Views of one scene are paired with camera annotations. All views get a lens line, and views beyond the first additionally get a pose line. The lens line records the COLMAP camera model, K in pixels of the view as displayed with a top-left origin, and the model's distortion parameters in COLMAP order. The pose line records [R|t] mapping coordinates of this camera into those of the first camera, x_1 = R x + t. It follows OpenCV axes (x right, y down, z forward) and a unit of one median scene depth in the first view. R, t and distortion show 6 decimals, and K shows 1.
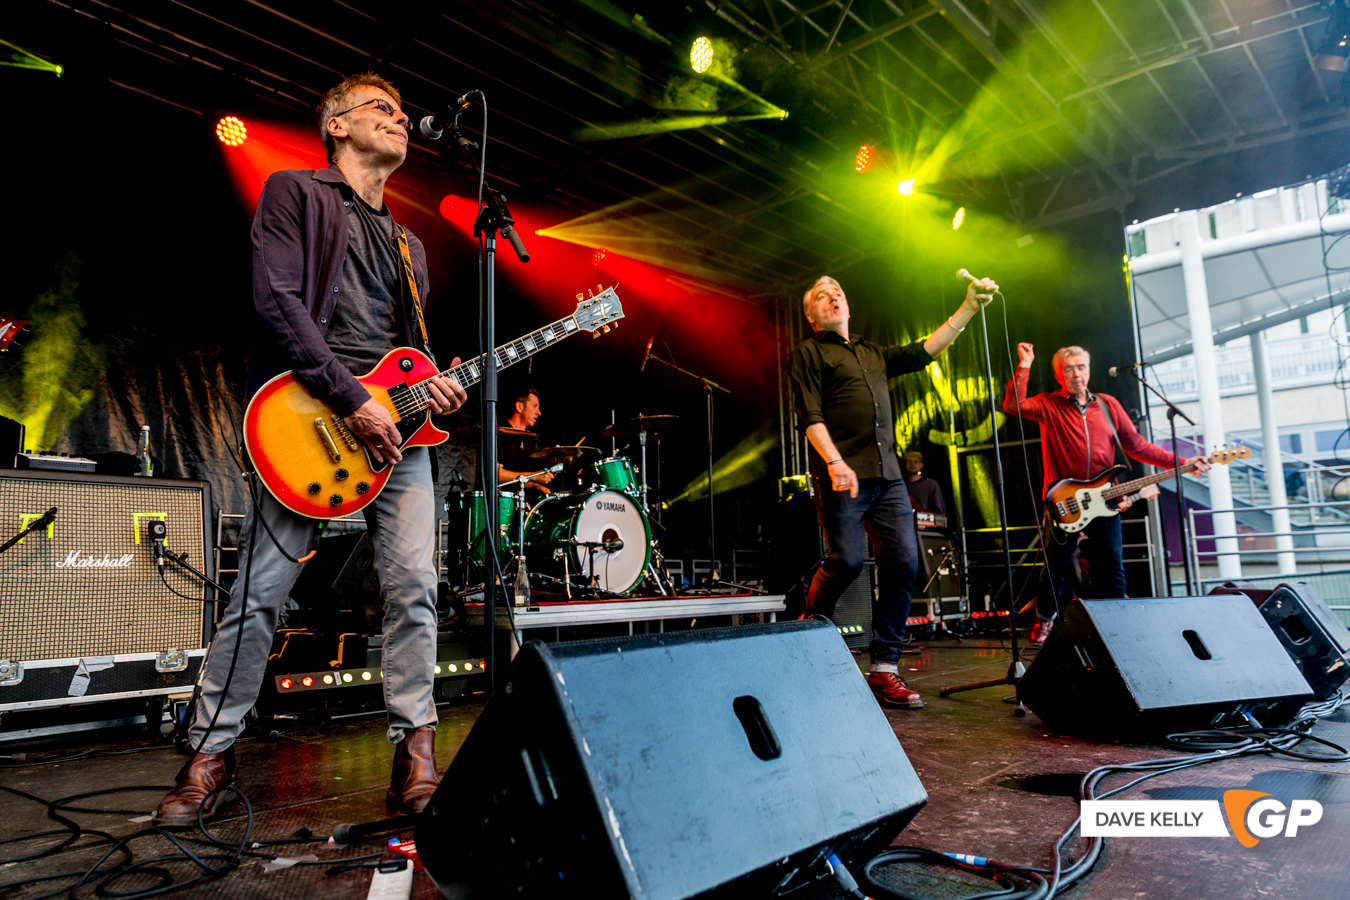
lens RADIAL K [[892.1, 0, 675.9], [0, 892.1, 453.8], [0, 0, 1]] dist [0.009937, 0.001656]
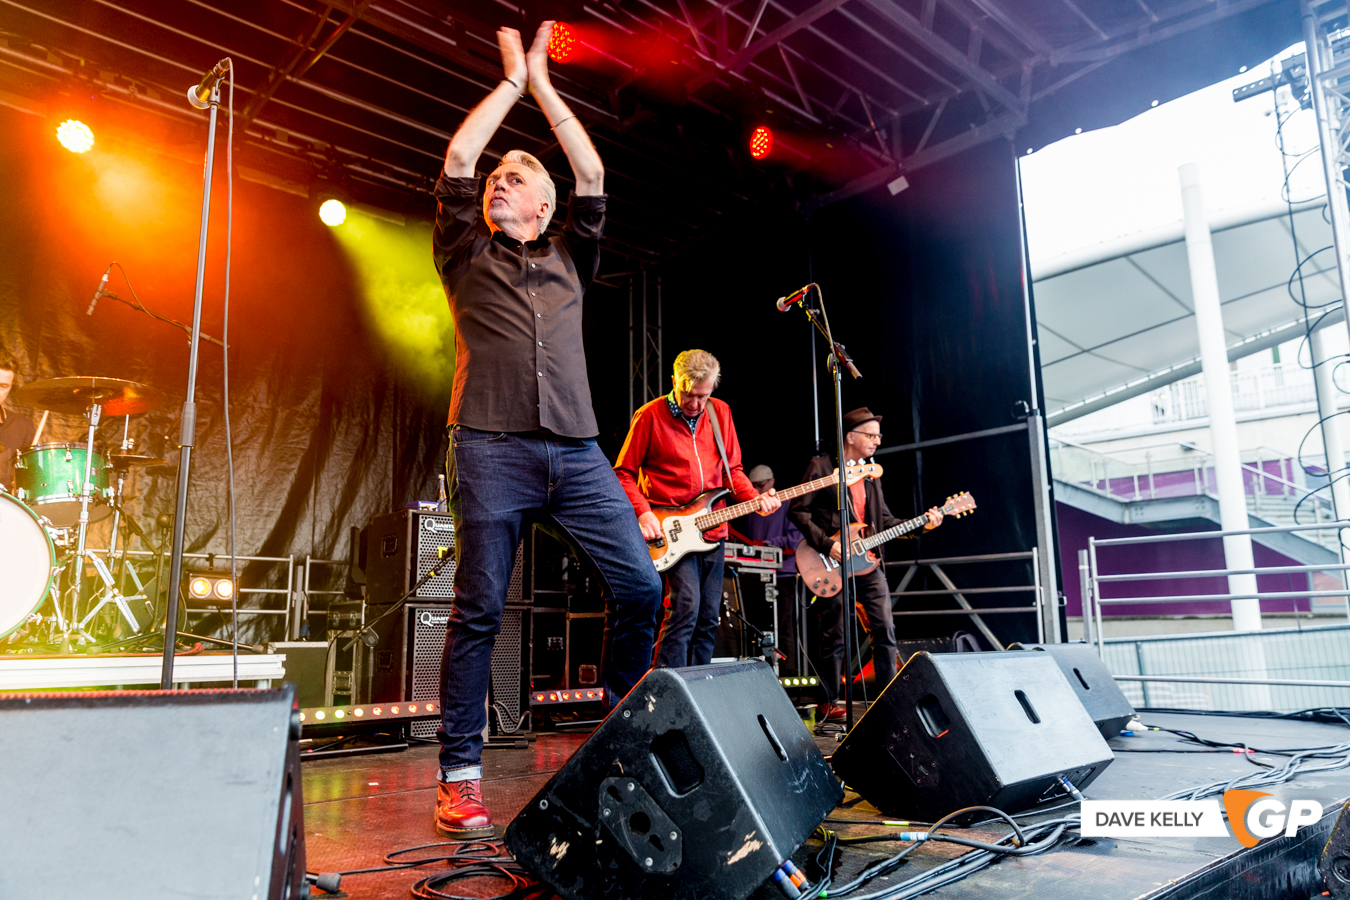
lens RADIAL K [[942.9, 0, 669.8], [0, 942.9, 458.8], [0, 0, 1]] dist [-0.006449, -0.002653]
pose [[0.996463, -0.000714, -0.084028, 0.458731], [-0.002311, 0.999353, -0.035896, 0.040366], [0.083999, 0.035963, 0.995817, 0.336822]]
